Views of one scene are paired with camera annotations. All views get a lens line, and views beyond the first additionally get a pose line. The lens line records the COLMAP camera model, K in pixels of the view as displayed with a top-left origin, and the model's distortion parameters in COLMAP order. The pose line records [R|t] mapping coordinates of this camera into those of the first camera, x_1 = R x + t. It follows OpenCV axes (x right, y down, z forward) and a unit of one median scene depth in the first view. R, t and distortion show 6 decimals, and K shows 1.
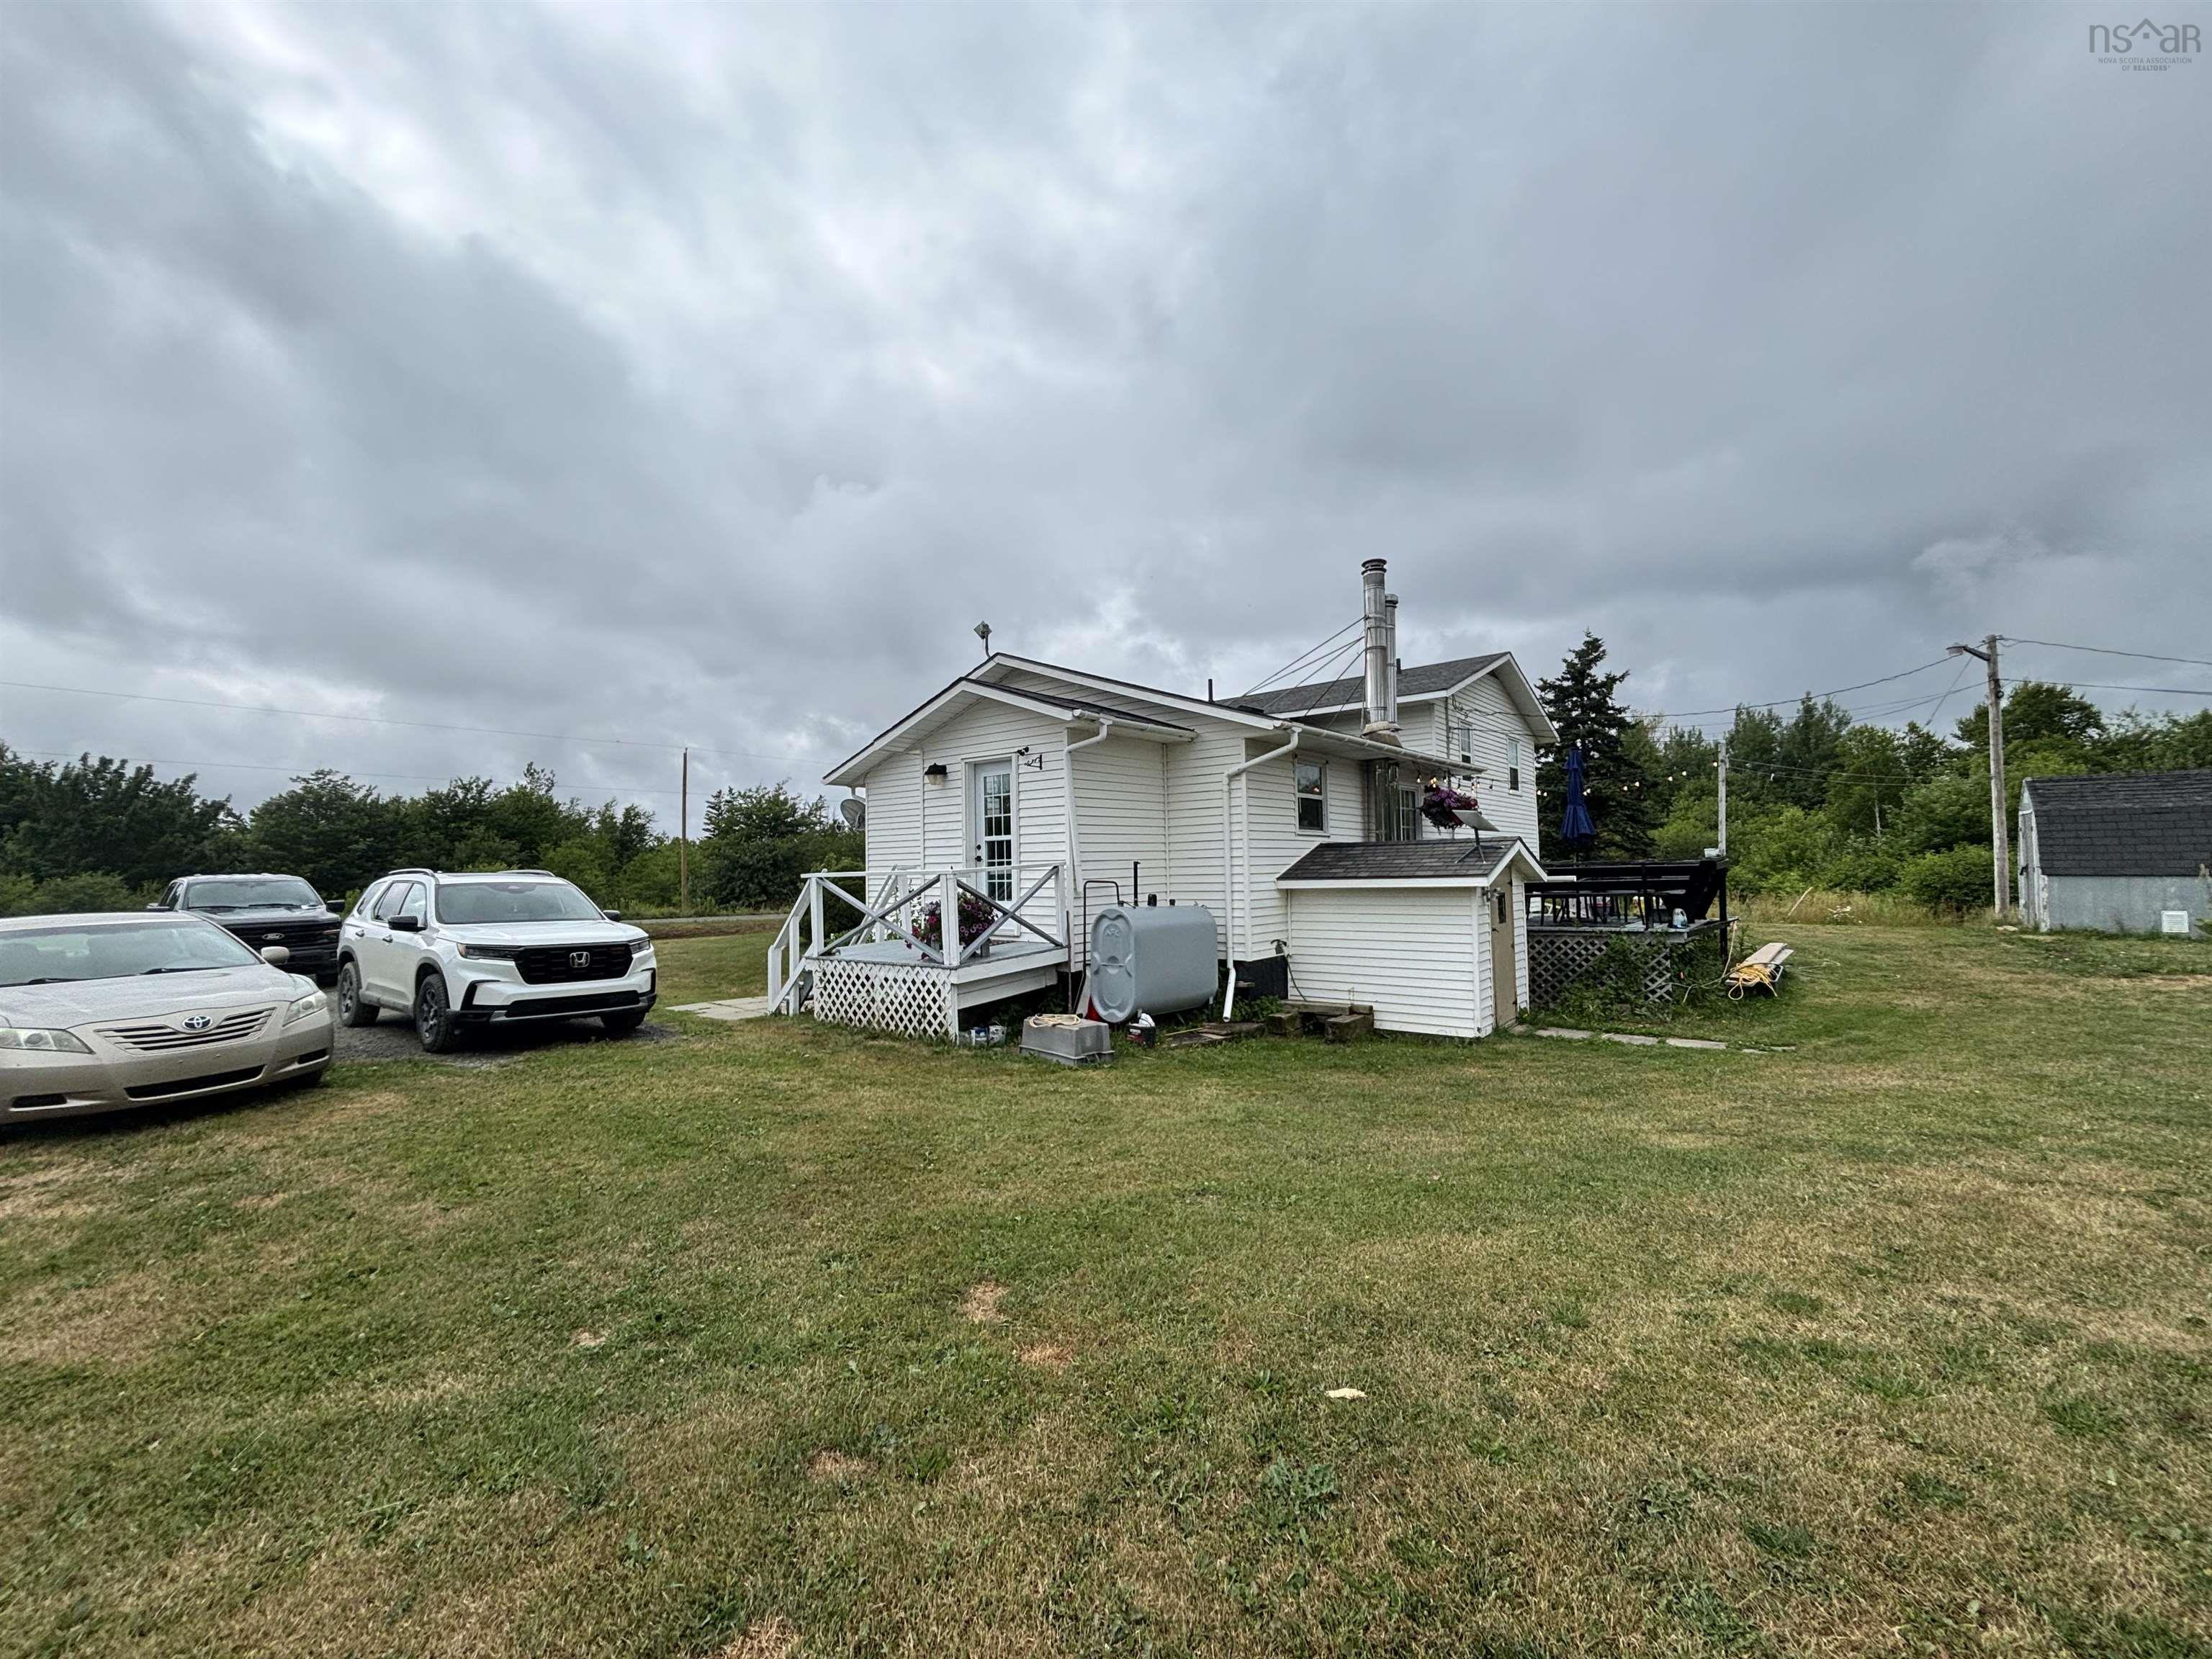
lens RADIAL K [[899.6, 0, 1104.8], [0, 899.6, 839.1], [0, 0, 1]] dist [0.000772, 0.000093]
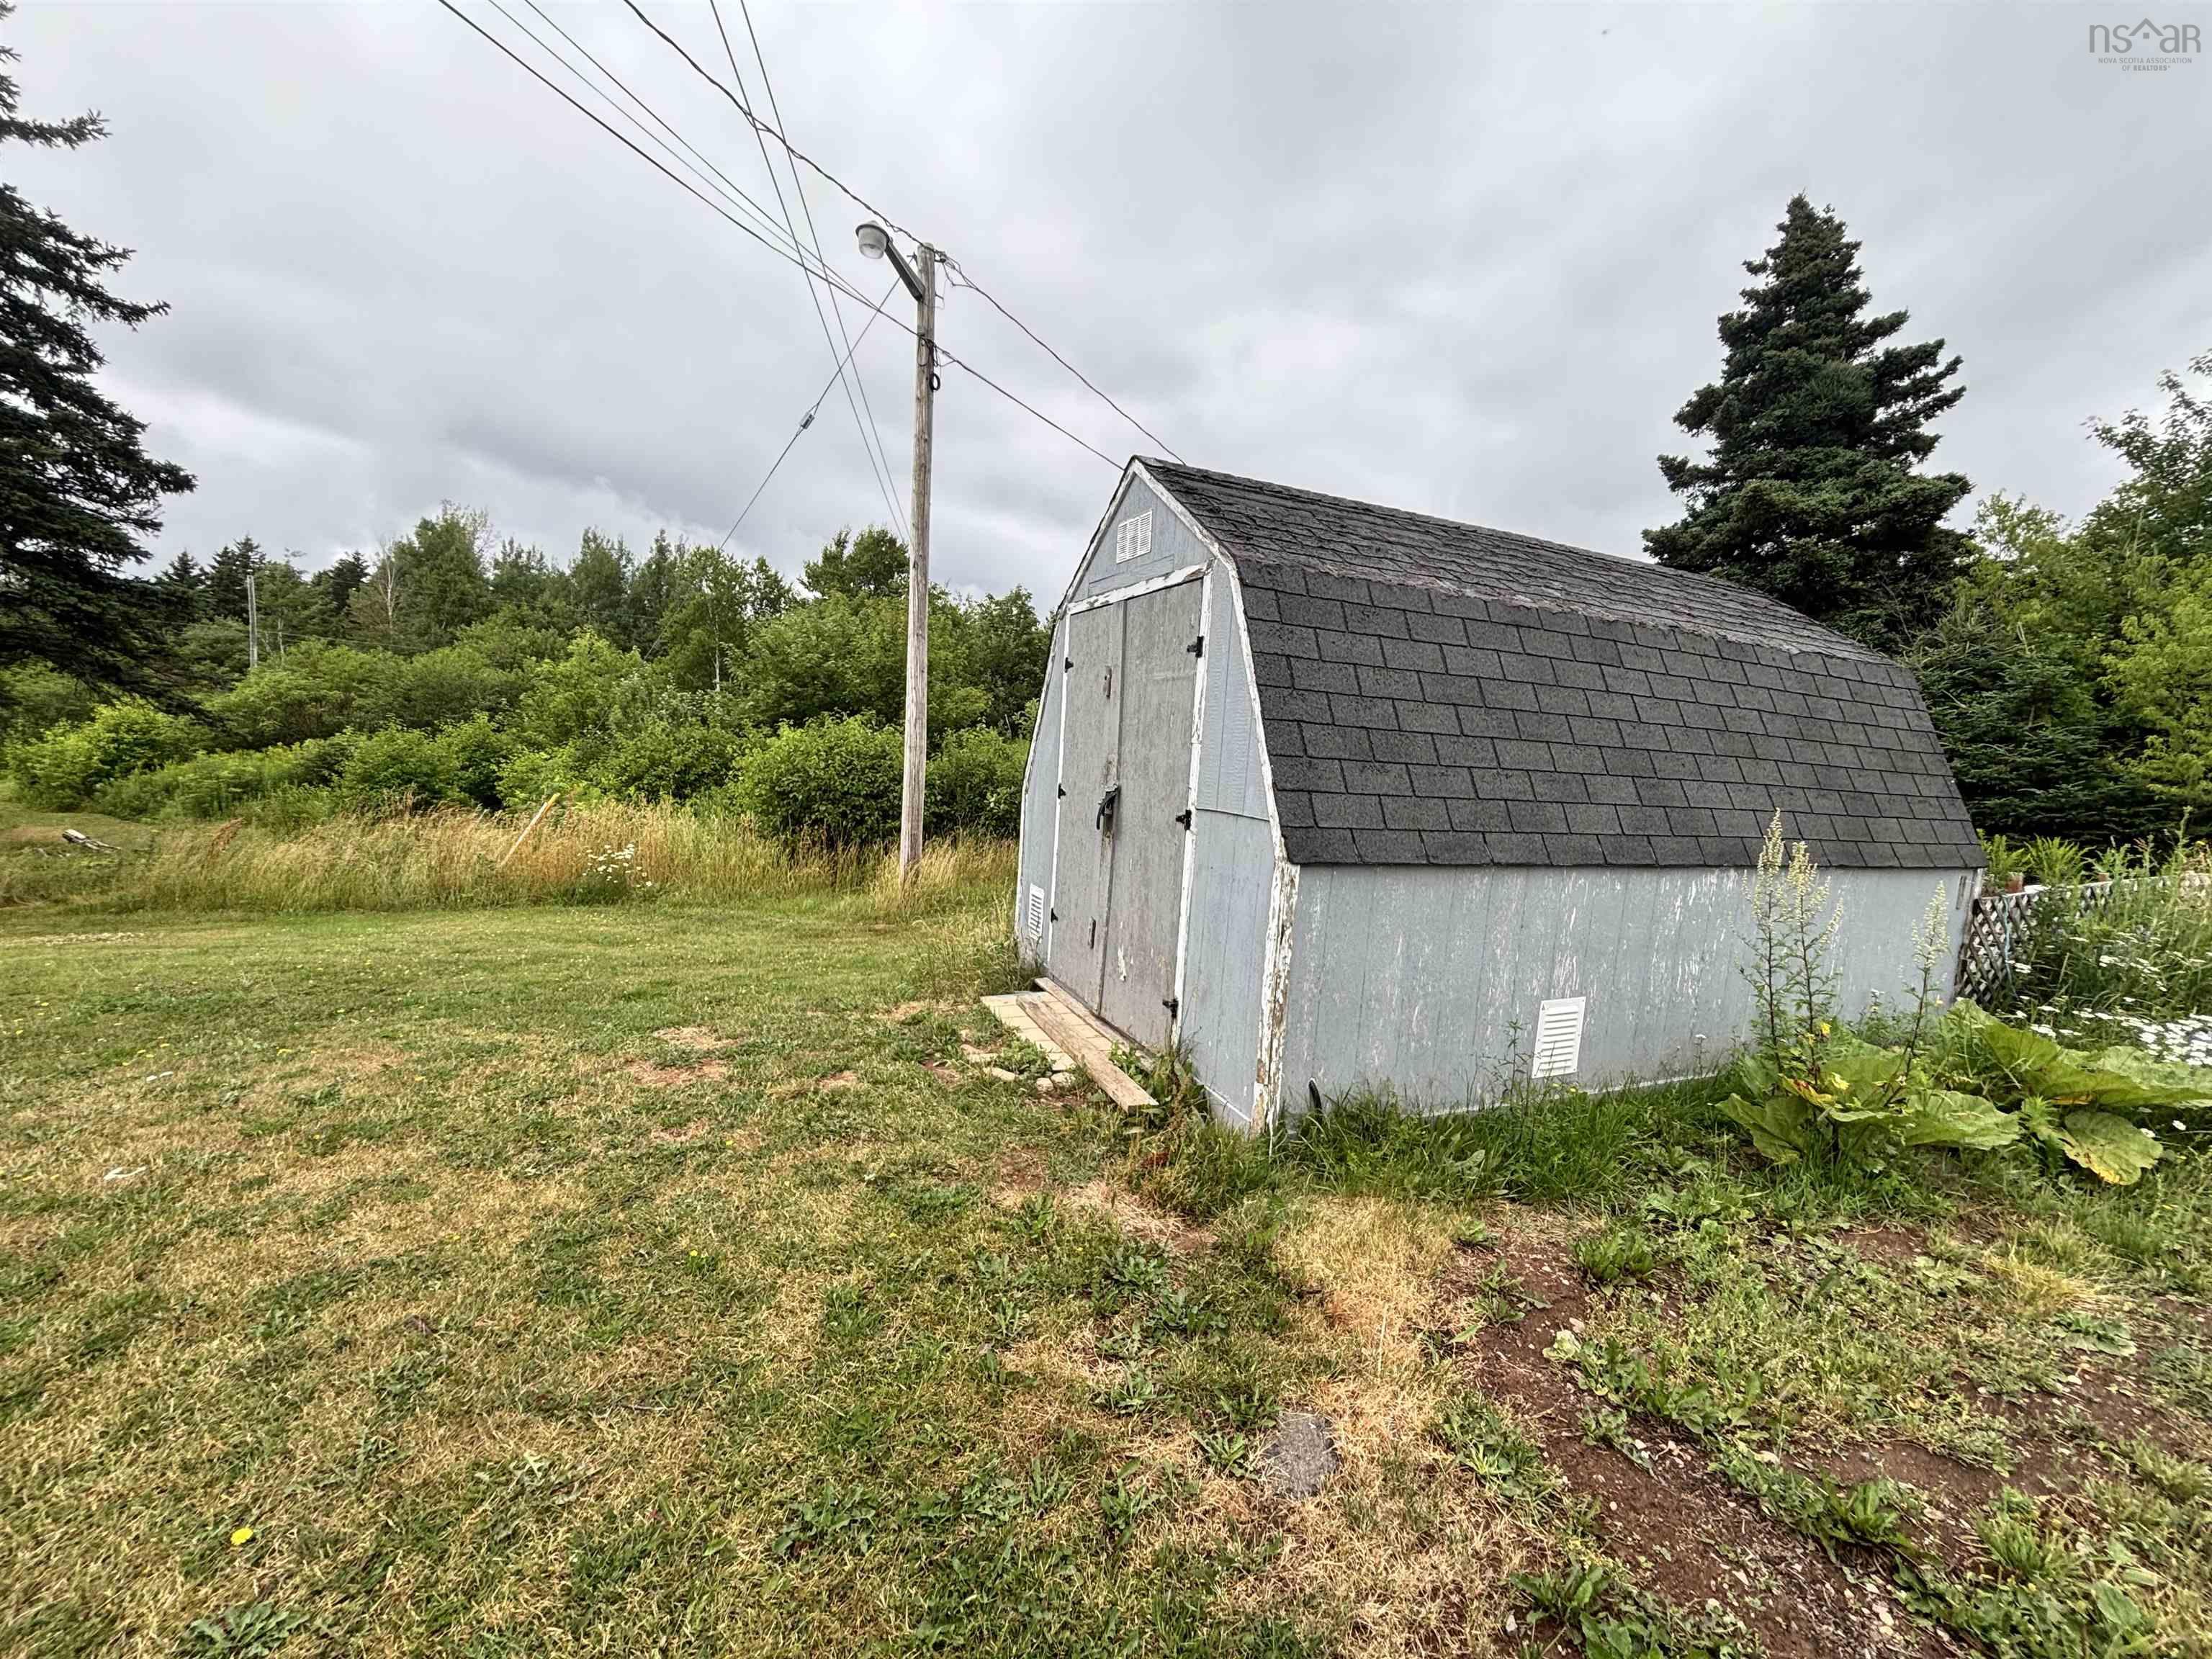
lens RADIAL K [[899.6, 0, 1104.8], [0, 899.6, 839.1], [0, 0, 1]] dist [0.000772, 0.000093]
pose [[0.446549, -0.051197, 0.893293, 0.468655], [-0.088515, 0.990937, 0.101041, 0.010068], [-0.890370, -0.124190, 0.437970, 0.528837]]
